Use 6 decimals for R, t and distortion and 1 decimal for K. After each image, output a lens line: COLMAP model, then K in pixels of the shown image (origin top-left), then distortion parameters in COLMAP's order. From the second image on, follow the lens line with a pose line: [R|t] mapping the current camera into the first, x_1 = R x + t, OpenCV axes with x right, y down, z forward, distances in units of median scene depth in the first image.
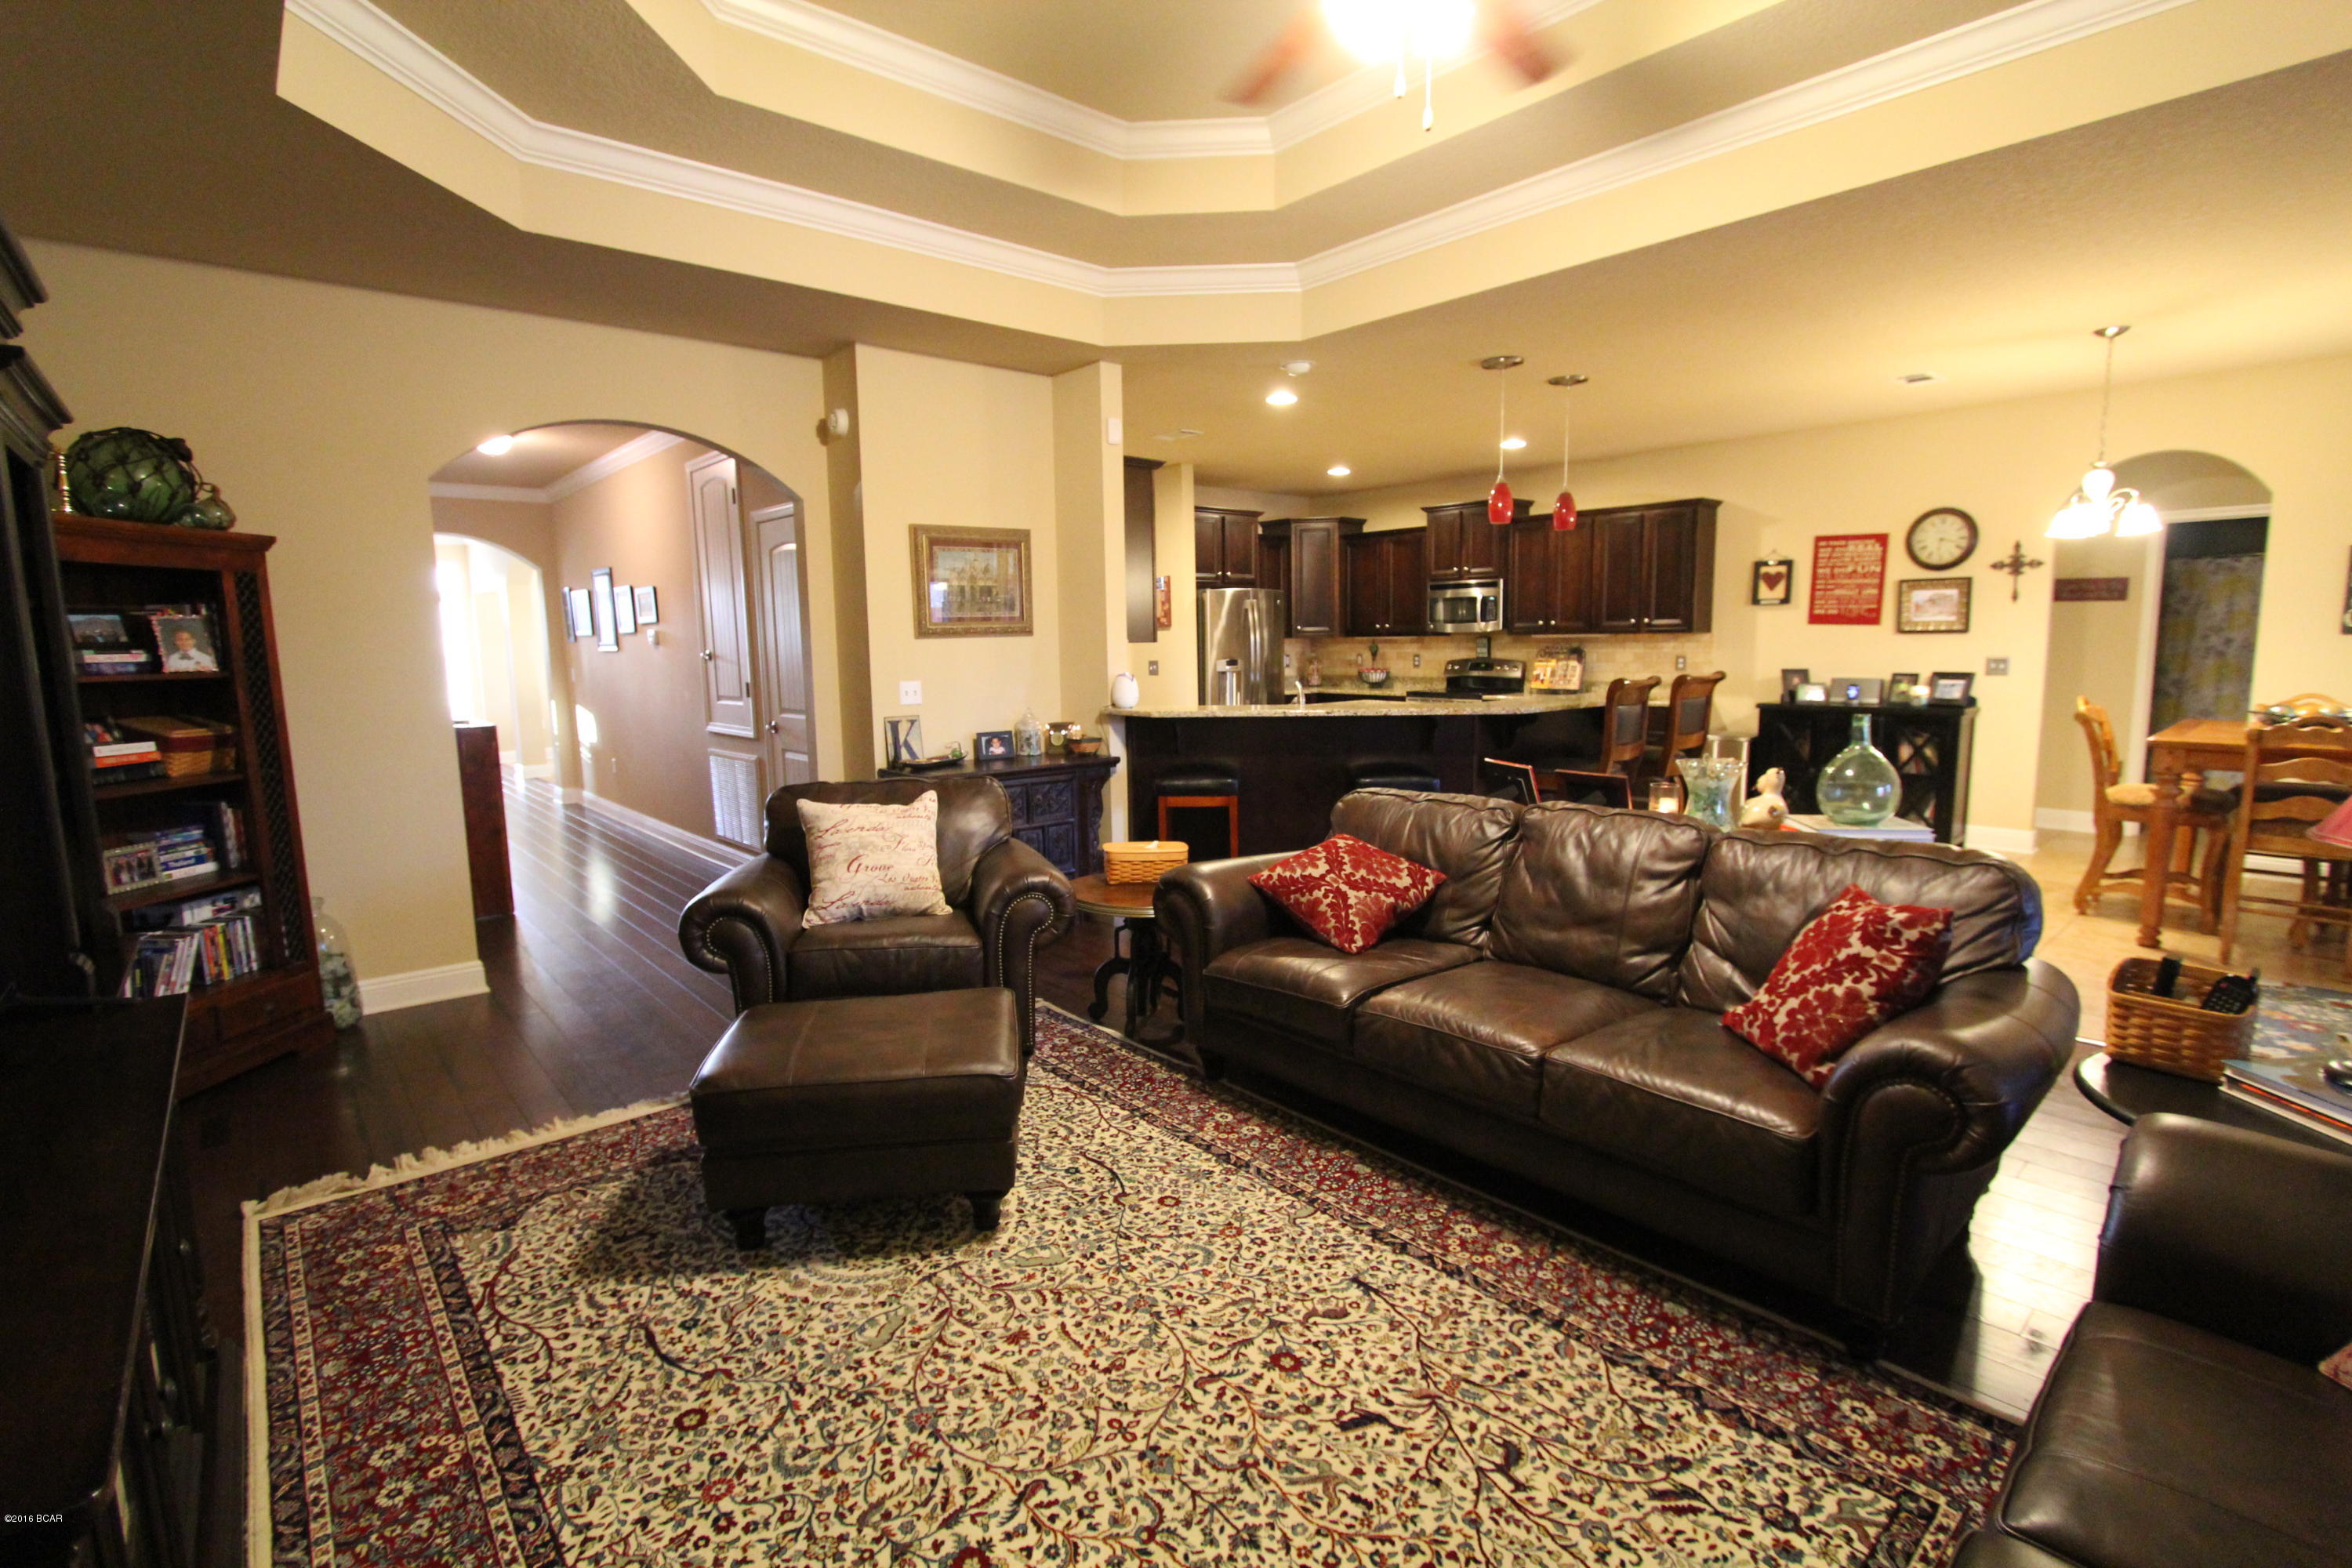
lens RADIAL K [[1085.1, 0, 1181.3], [0, 1085.1, 783.3], [0, 0, 1]] dist [-0.018252, 0.001934]
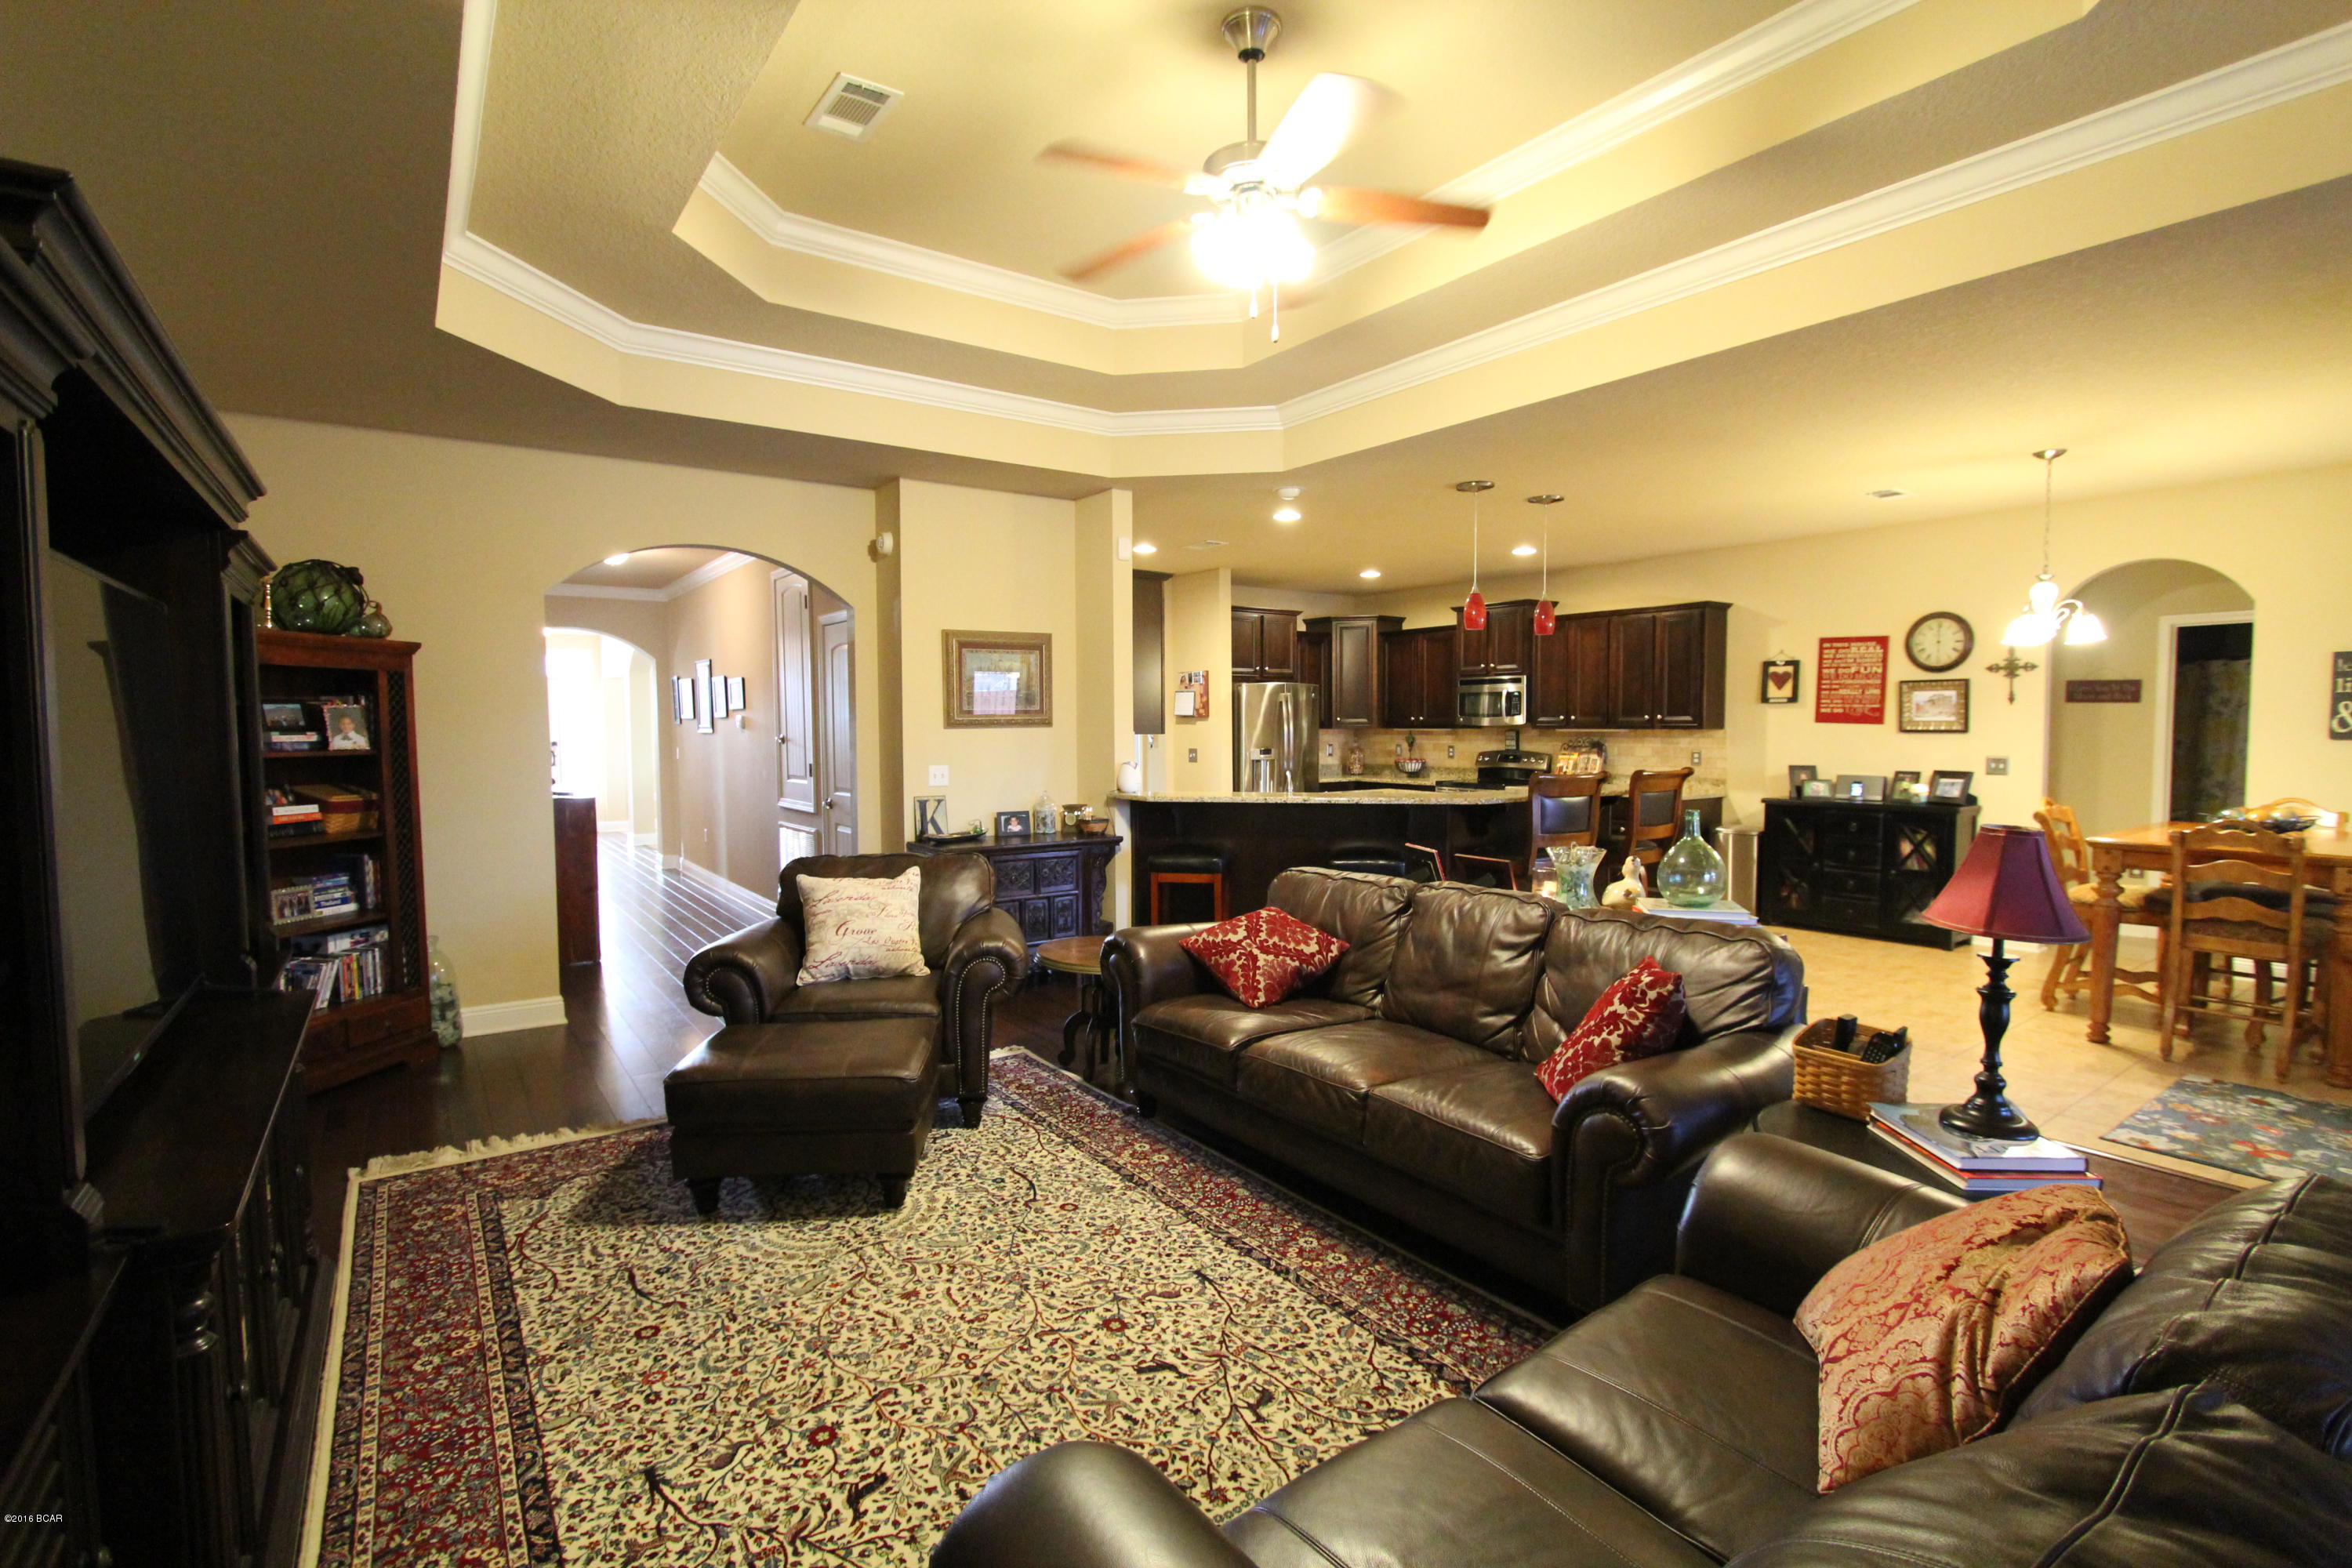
lens RADIAL K [[1085.1, 0, 1181.2], [0, 1085.1, 786.4], [0, 0, 1]] dist [-0.018252, 0.001934]
pose [[0.995305, 0.017355, -0.095218, 0.165121], [-0.024354, 0.997046, -0.072841, 0.006525], [0.093672, 0.074818, 0.992788, -0.155420]]
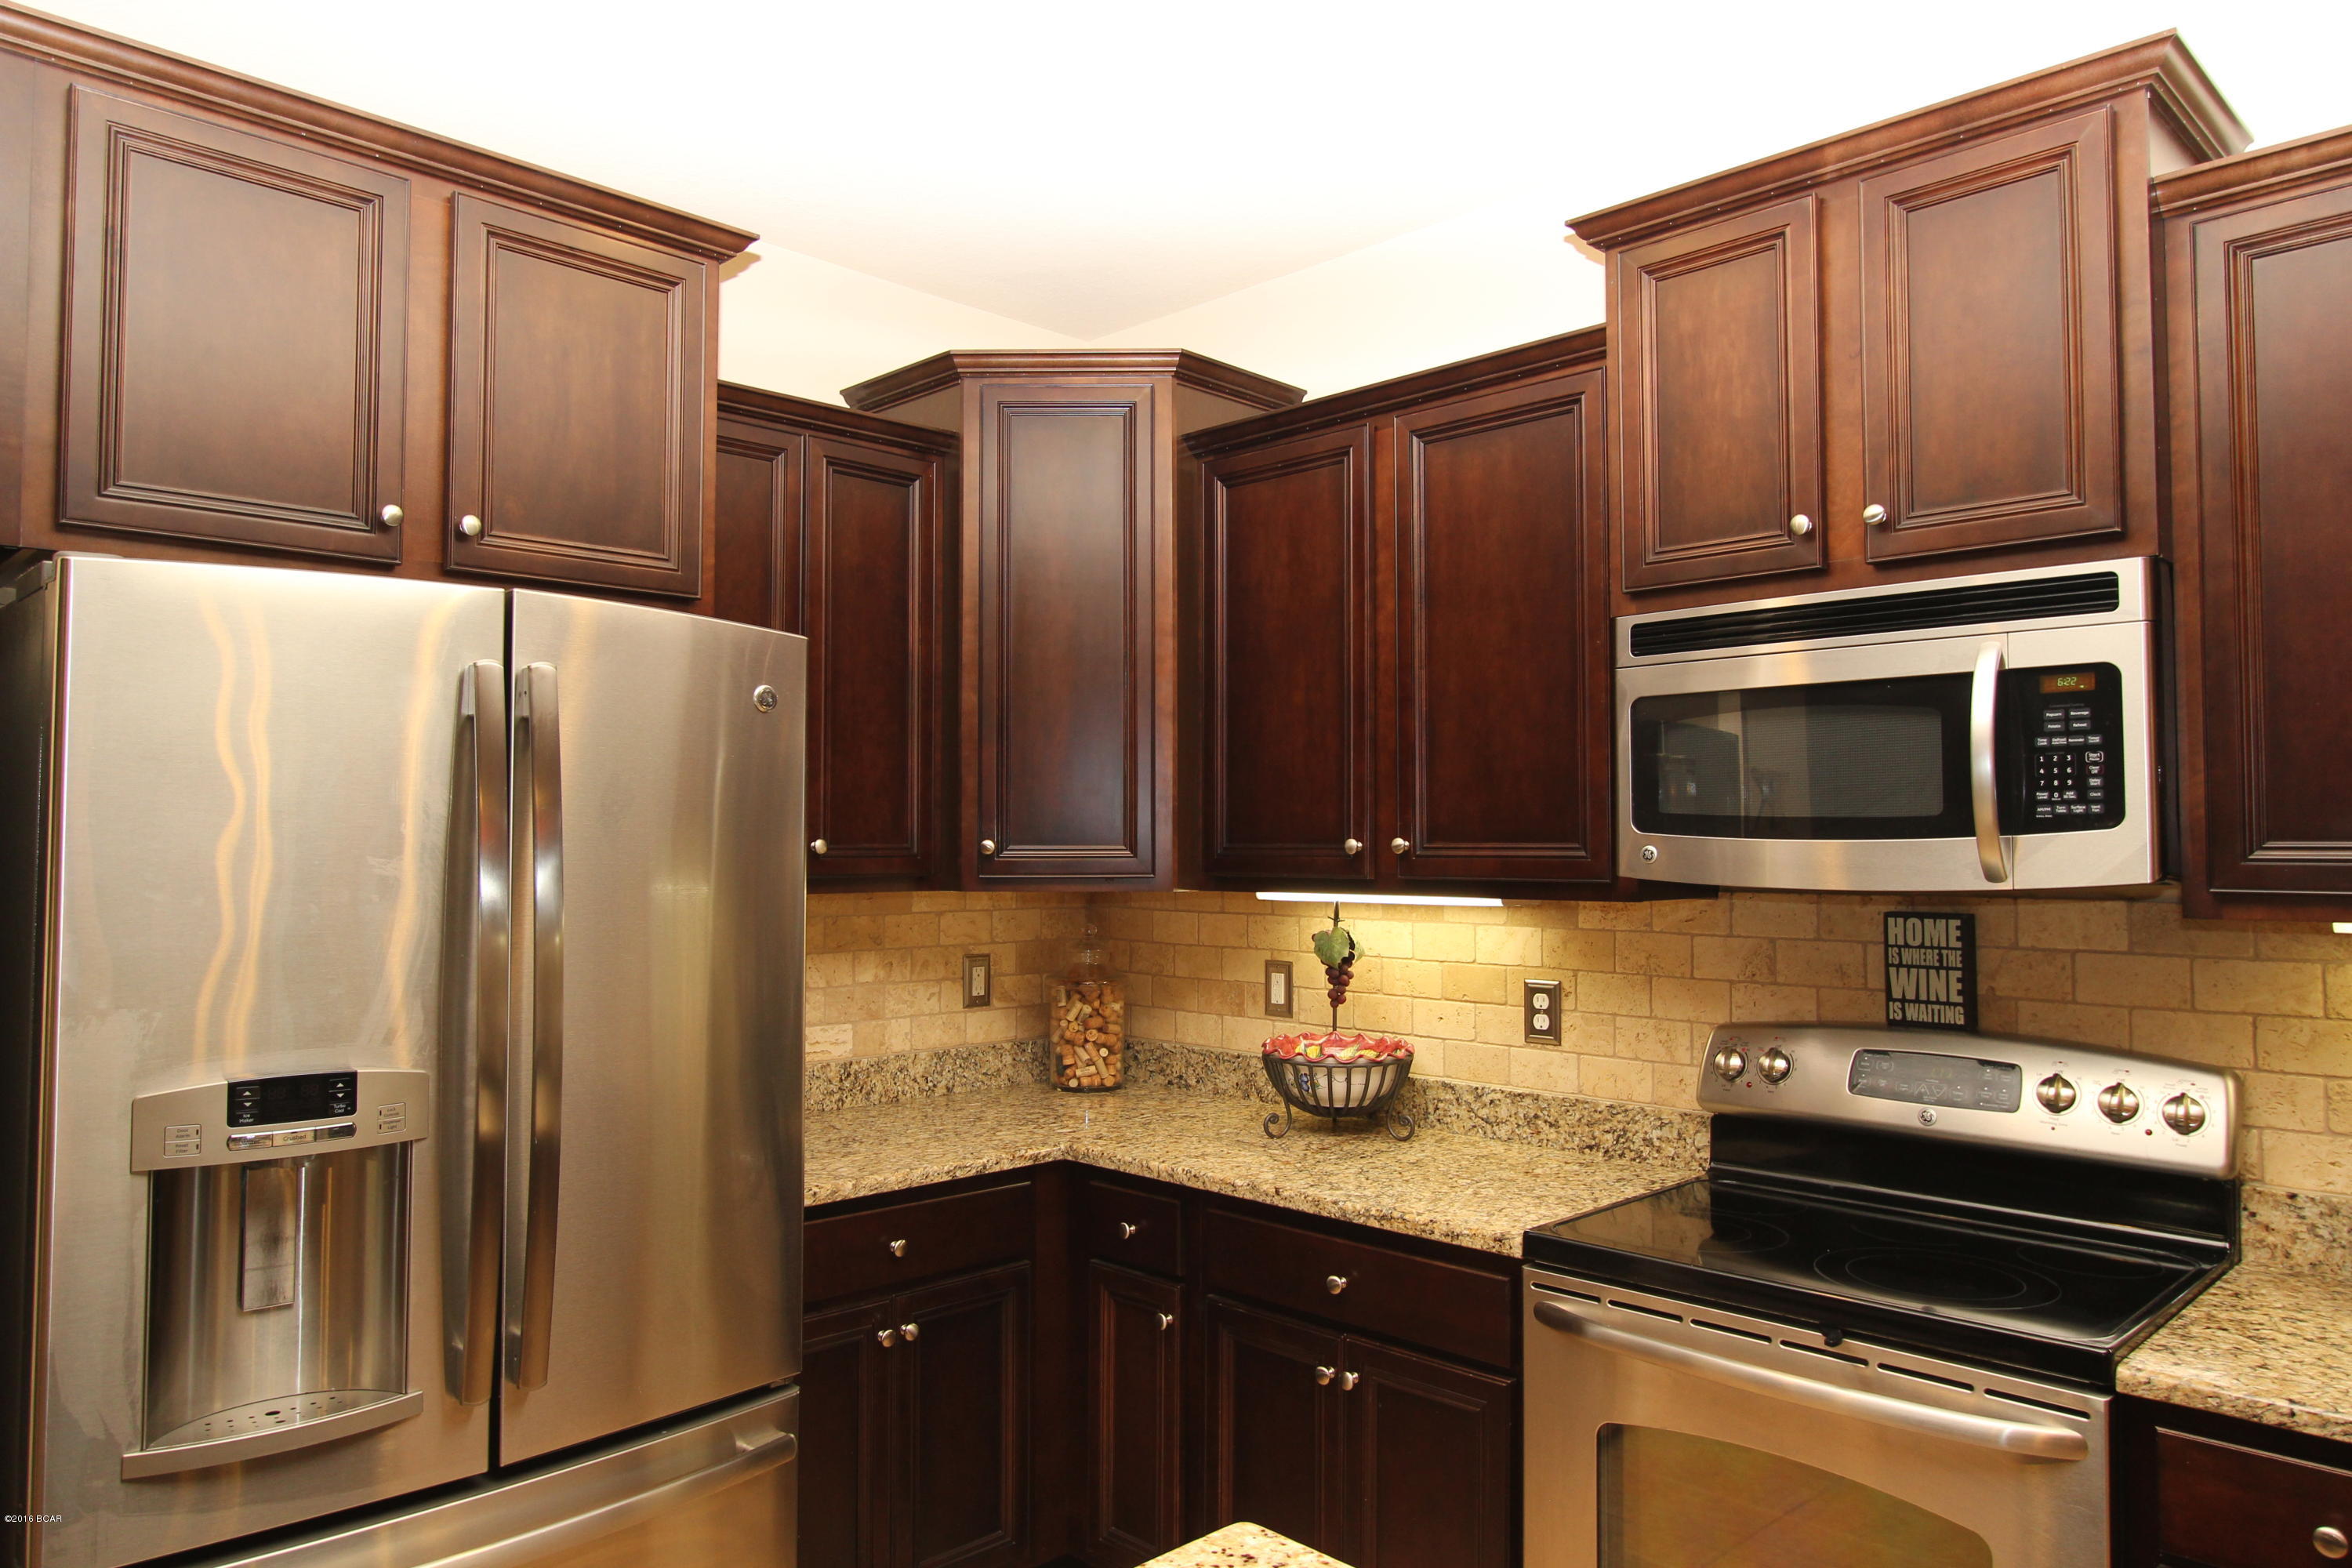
lens RADIAL K [[1549.9, 0, 1189.6], [0, 1549.9, 779.0], [0, 0, 1]] dist [-0.021472, 0.017896]
pose [[0.997320, 0.021738, 0.069856, 0.365387], [-0.008815, 0.983588, -0.180214, -0.292132], [-0.072627, 0.179116, 0.981144, 1.998161]]
